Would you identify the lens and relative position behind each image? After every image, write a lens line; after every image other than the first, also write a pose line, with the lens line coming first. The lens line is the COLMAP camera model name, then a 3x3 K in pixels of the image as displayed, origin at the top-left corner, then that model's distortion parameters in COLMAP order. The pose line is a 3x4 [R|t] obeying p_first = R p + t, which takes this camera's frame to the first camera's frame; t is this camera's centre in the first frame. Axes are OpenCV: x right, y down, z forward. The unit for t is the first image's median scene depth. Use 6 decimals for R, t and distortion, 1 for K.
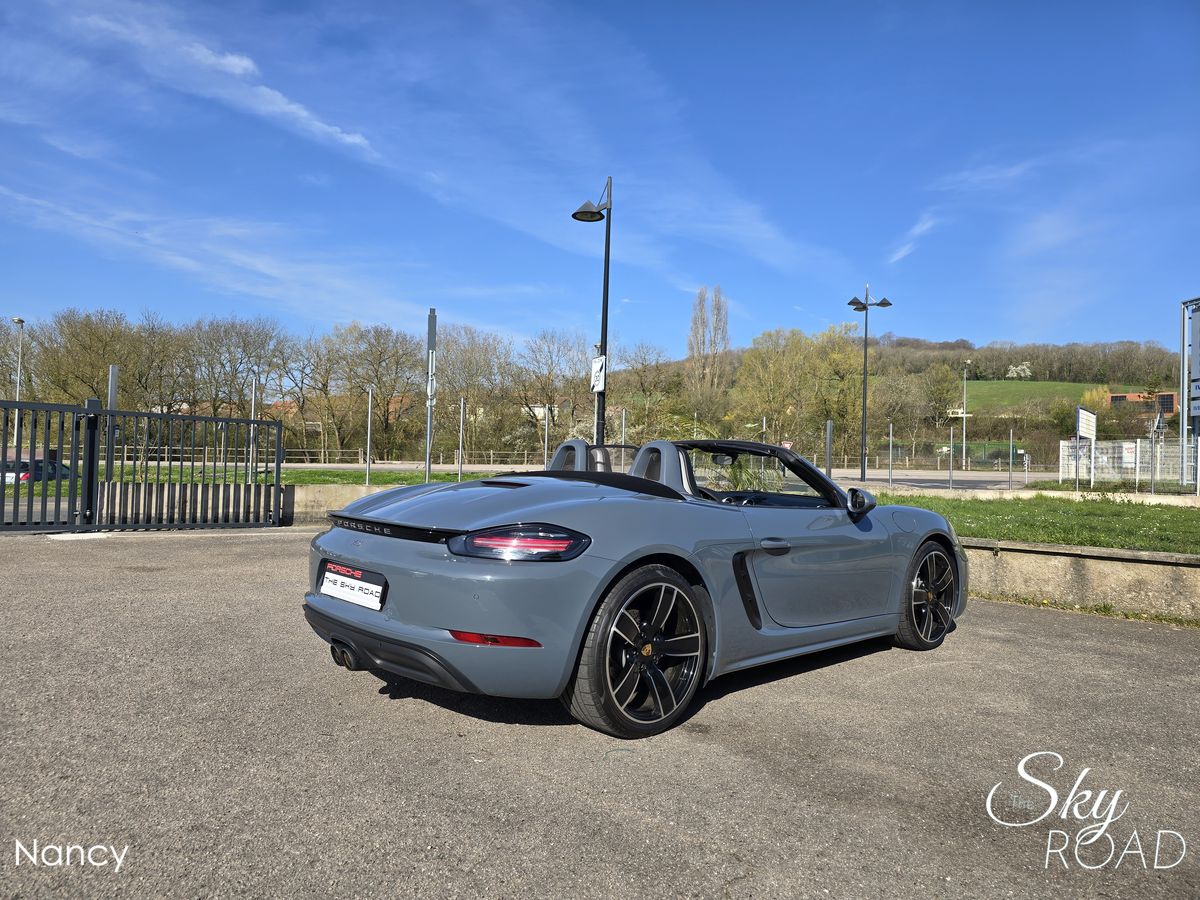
lens RADIAL K [[798.8, 0, 596.2], [0, 798.8, 454.8], [0, 0, 1]] dist [0.061810, -0.053929]
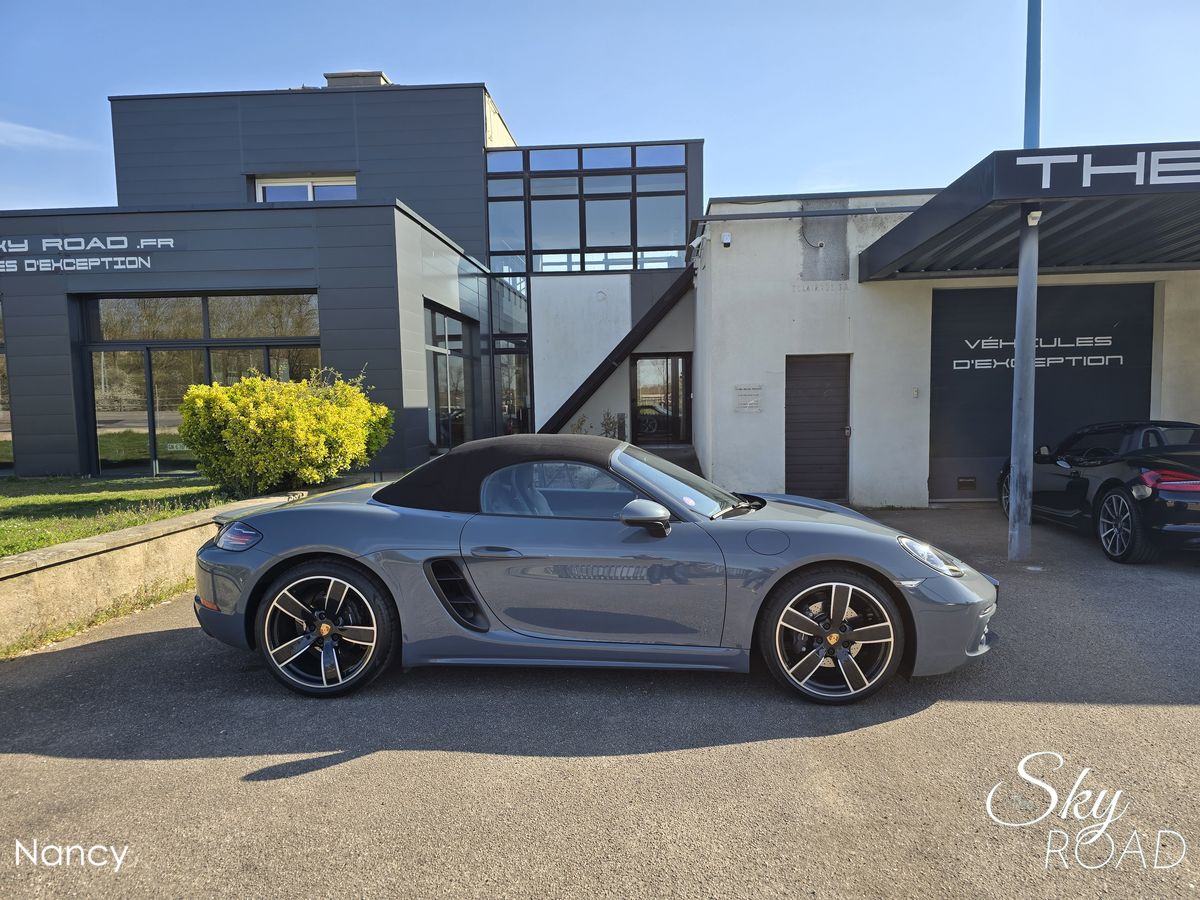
lens RADIAL K [[795.9, 0, 609.0], [0, 795.9, 468.1], [0, 0, 1]] dist [0.069818, -0.061958]
pose [[-0.617244, -0.082242, 0.782461, -0.011028], [-0.019104, 0.995795, 0.089594, -0.004713], [-0.786540, 0.040353, -0.616220, 0.088752]]
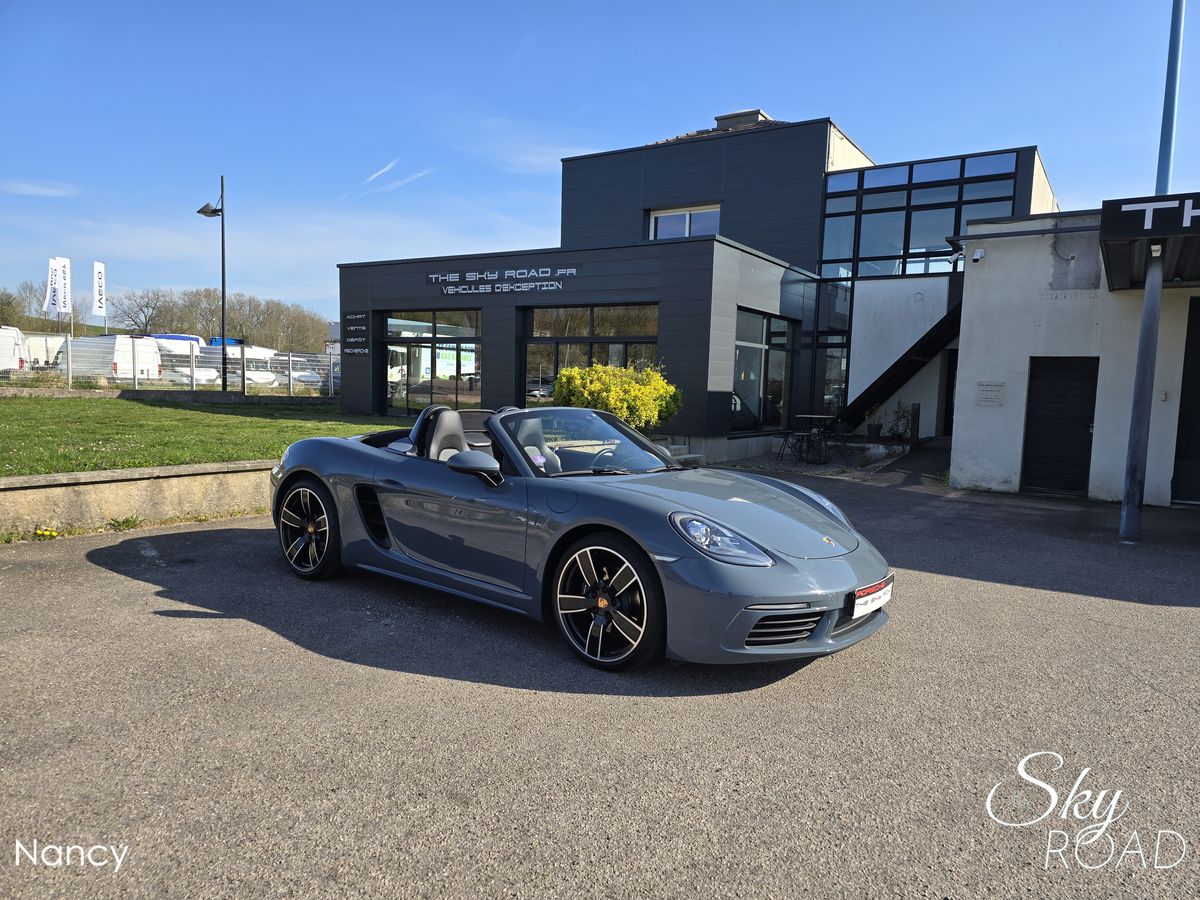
lens RADIAL K [[797.7, 0, 619.8], [0, 797.7, 464.7], [0, 0, 1]] dist [0.063268, -0.053867]
pose [[-0.168228, -0.128479, 0.977339, -0.079000], [-0.059634, 0.990980, 0.120008, -0.006052], [-0.983943, -0.038094, -0.174372, 0.080928]]
